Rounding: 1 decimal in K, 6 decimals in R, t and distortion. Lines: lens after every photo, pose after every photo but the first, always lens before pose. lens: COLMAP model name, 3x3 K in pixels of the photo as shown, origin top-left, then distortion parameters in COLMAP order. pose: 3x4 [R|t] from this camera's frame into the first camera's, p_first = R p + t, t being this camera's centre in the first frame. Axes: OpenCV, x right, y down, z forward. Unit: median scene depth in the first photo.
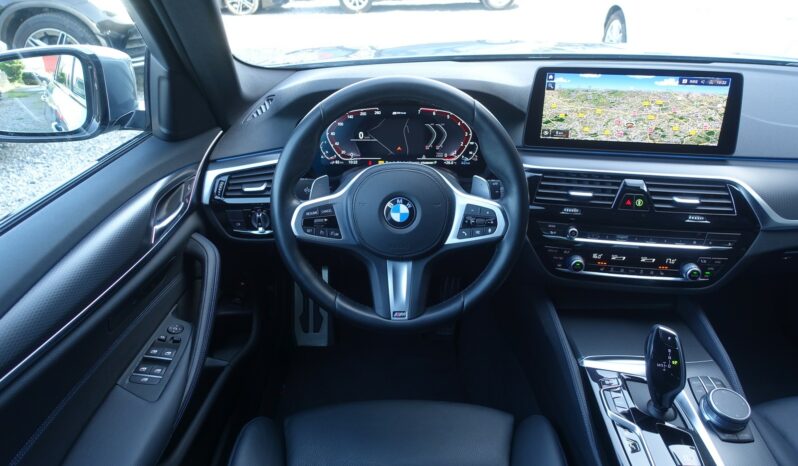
lens RADIAL K [[540.6, 0, 399.0], [0, 540.6, 233.0], [0, 0, 1]] dist [-0.005892, 0.002029]
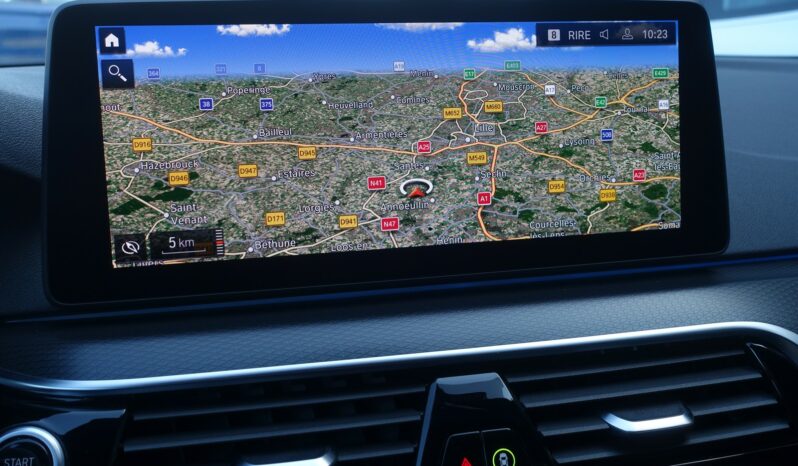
lens RADIAL K [[887.0, 0, 399.0], [0, 887.0, 233.0], [0, 0, 1]] dist [0.004779, 0.003968]
pose [[0.924913, -0.098501, 0.367196, 0.247198], [0.182447, 0.962368, -0.201399, -0.085009], [-0.333540, 0.253270, 0.908078, 0.590384]]
